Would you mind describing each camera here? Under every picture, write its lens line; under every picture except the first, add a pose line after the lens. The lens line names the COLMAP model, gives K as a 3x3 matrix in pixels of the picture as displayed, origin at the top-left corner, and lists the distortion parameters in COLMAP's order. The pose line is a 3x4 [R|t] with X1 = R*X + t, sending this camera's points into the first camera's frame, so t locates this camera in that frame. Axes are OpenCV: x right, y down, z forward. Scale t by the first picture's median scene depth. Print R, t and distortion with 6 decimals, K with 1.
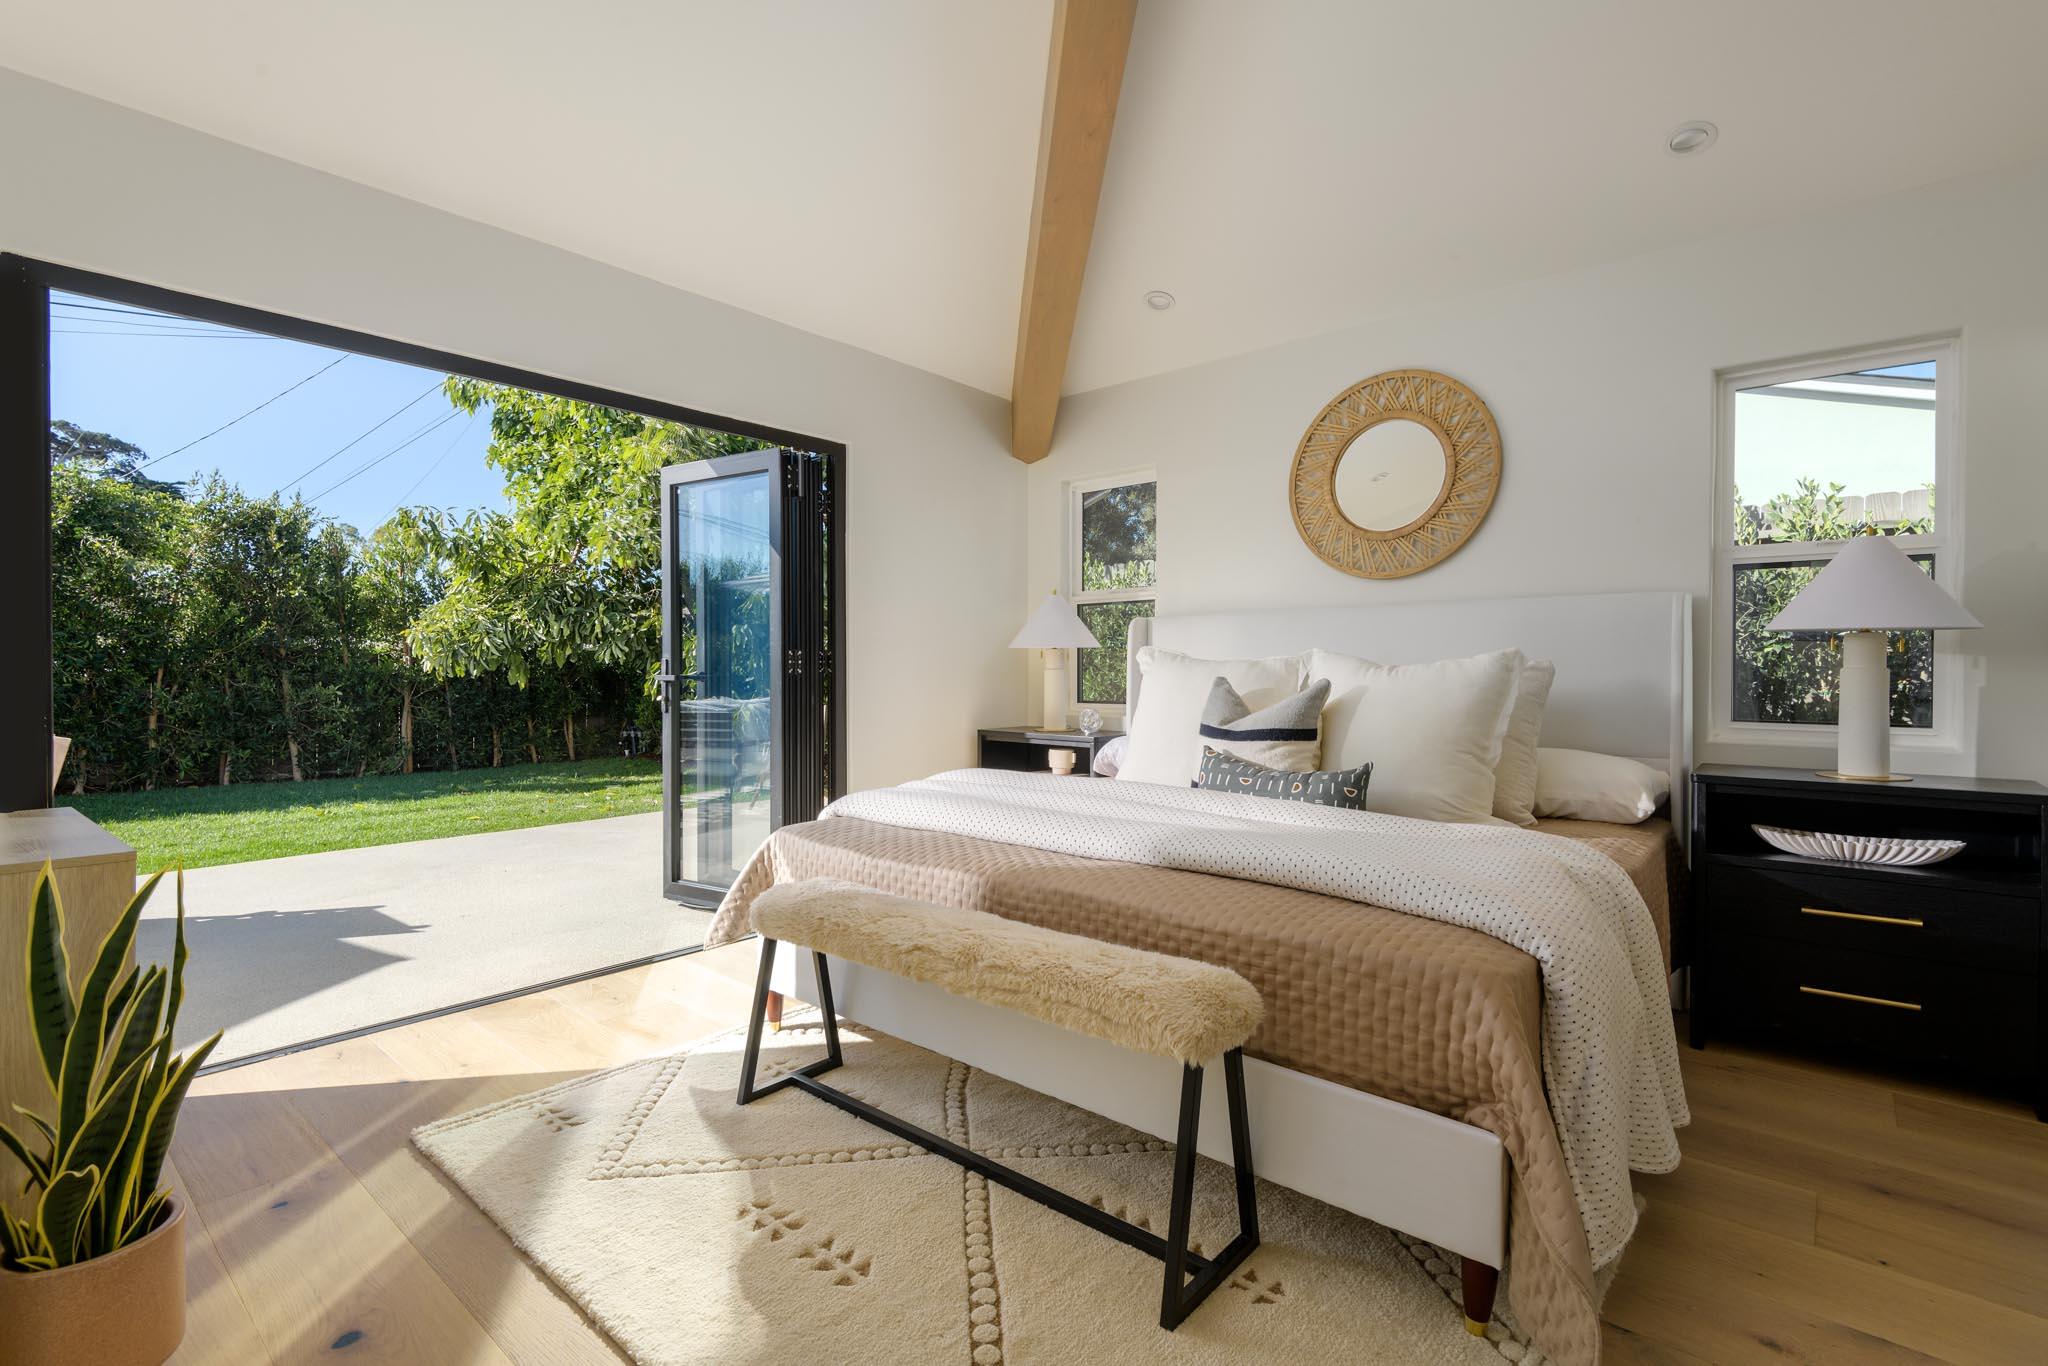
lens RADIAL K [[934.2, 0, 1014.8], [0, 934.2, 677.6], [0, 0, 1]] dist [0.019486, -0.014006]
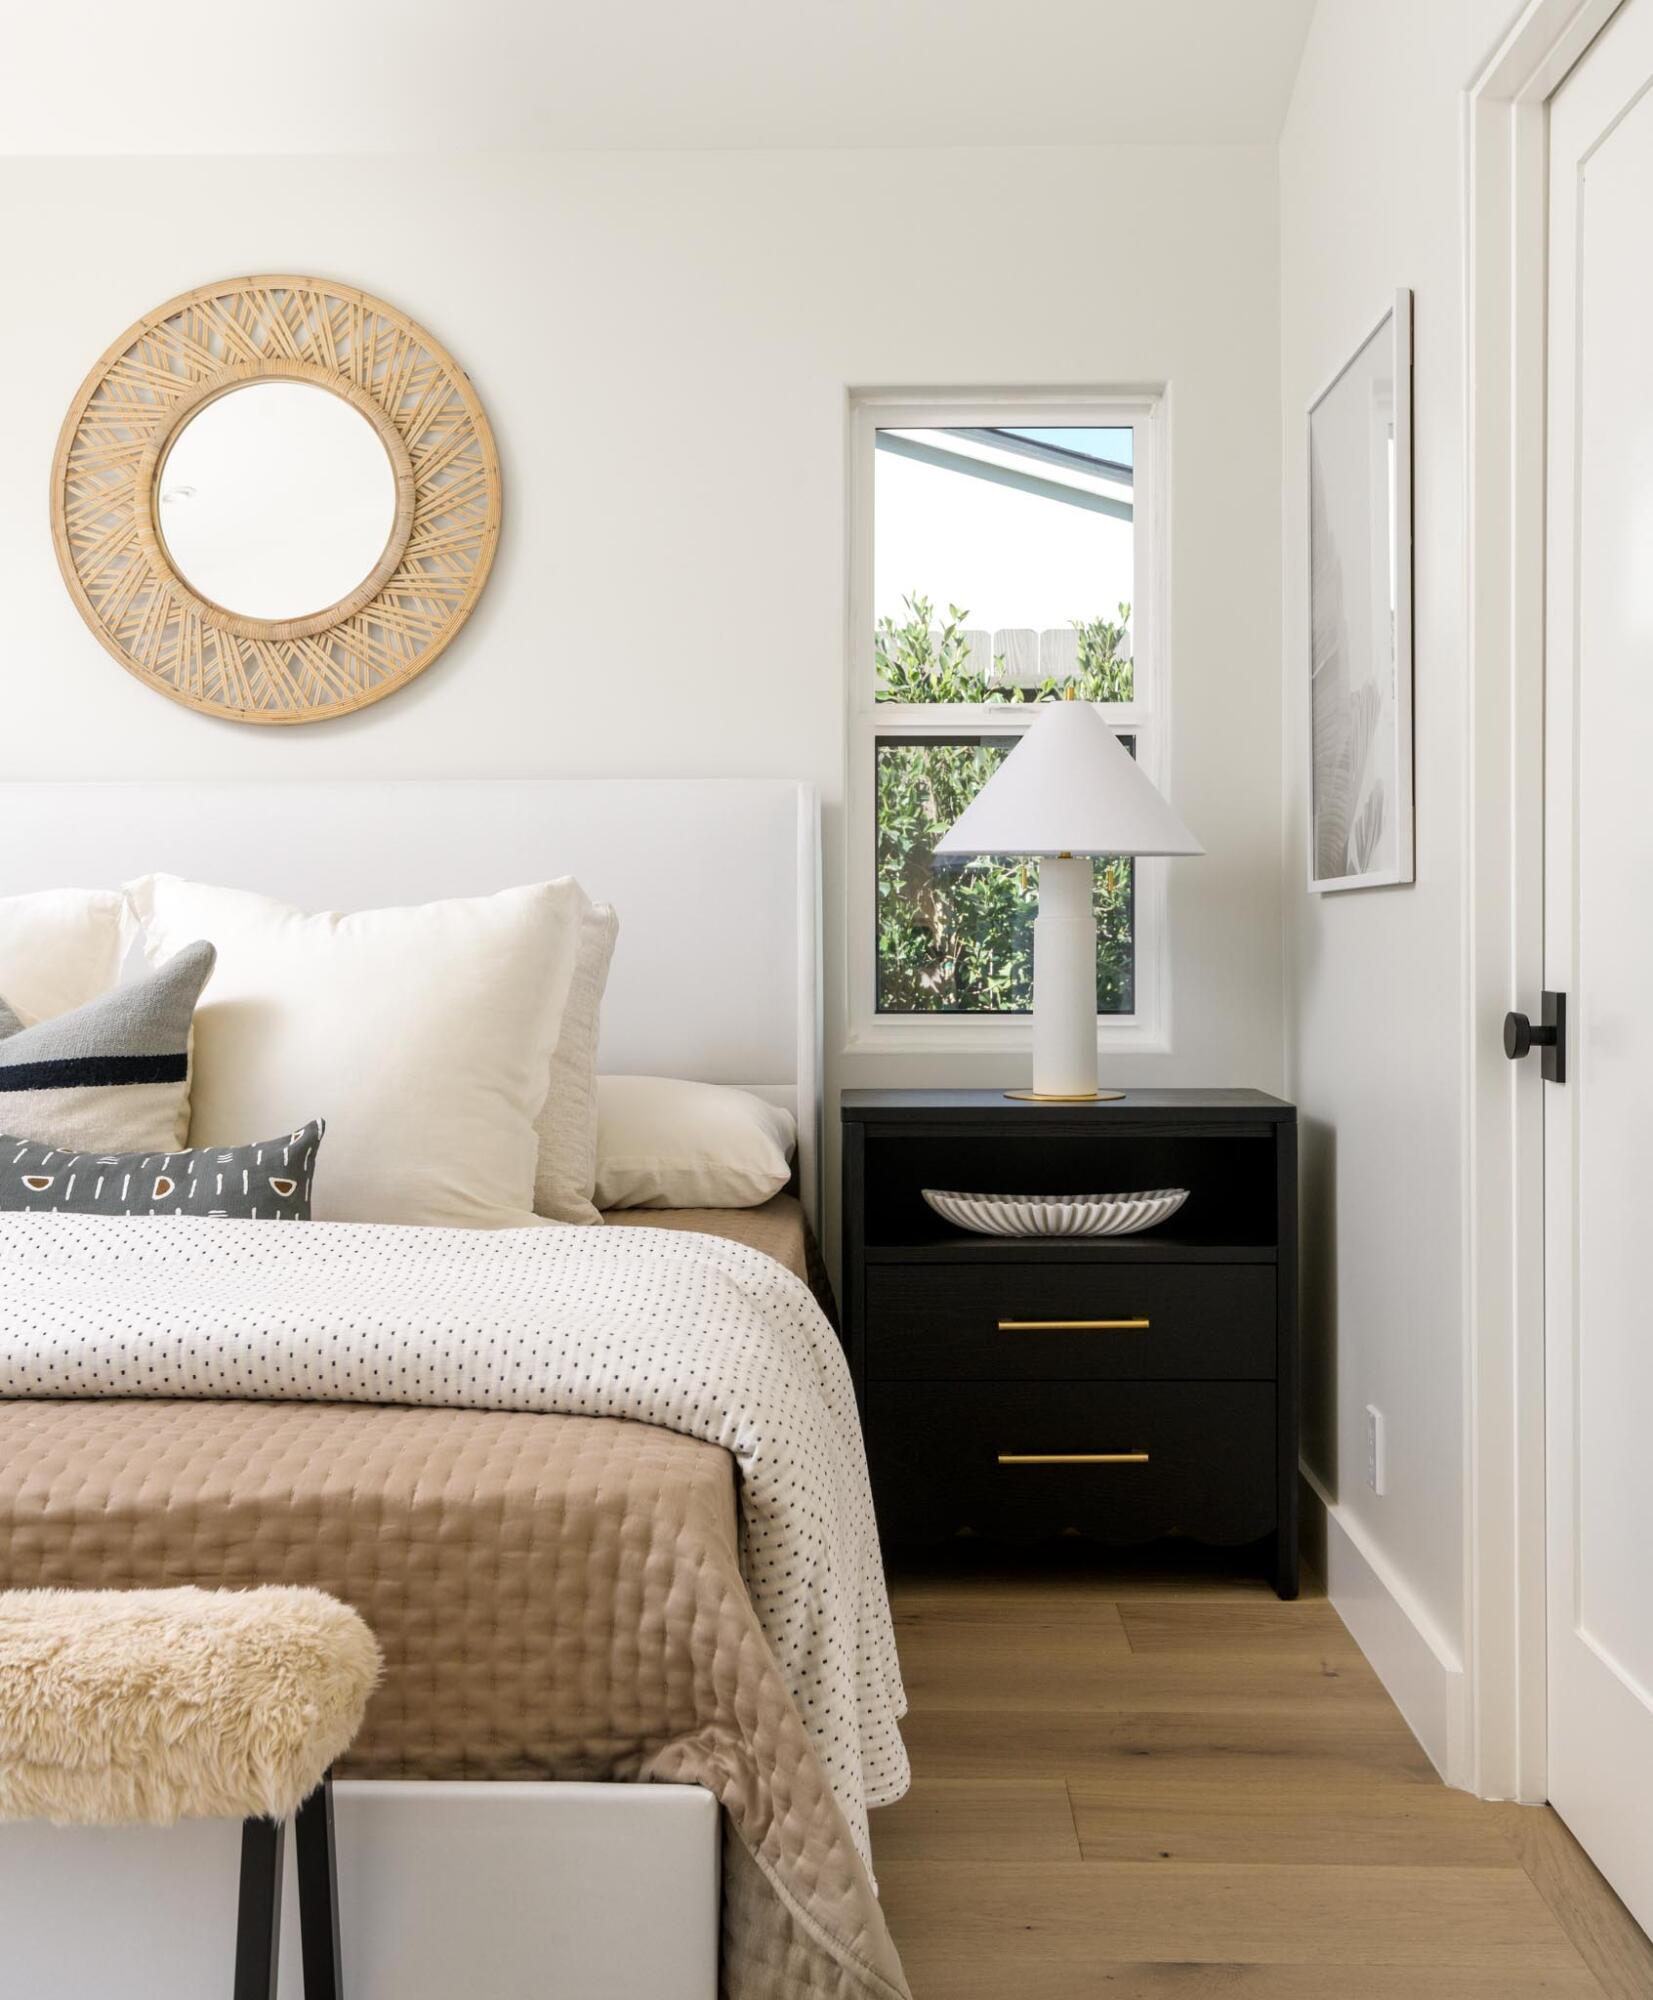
lens RADIAL K [[2226.5, 0, 830.6], [0, 2226.5, 932.8], [0, 0, 1]] dist [0.024537, 0.002877]
pose [[0.765693, -0.002807, 0.643200, -0.132797], [0.009224, 0.999936, -0.006617, 0.007543], [-0.643140, 0.010999, 0.765669, -0.008554]]
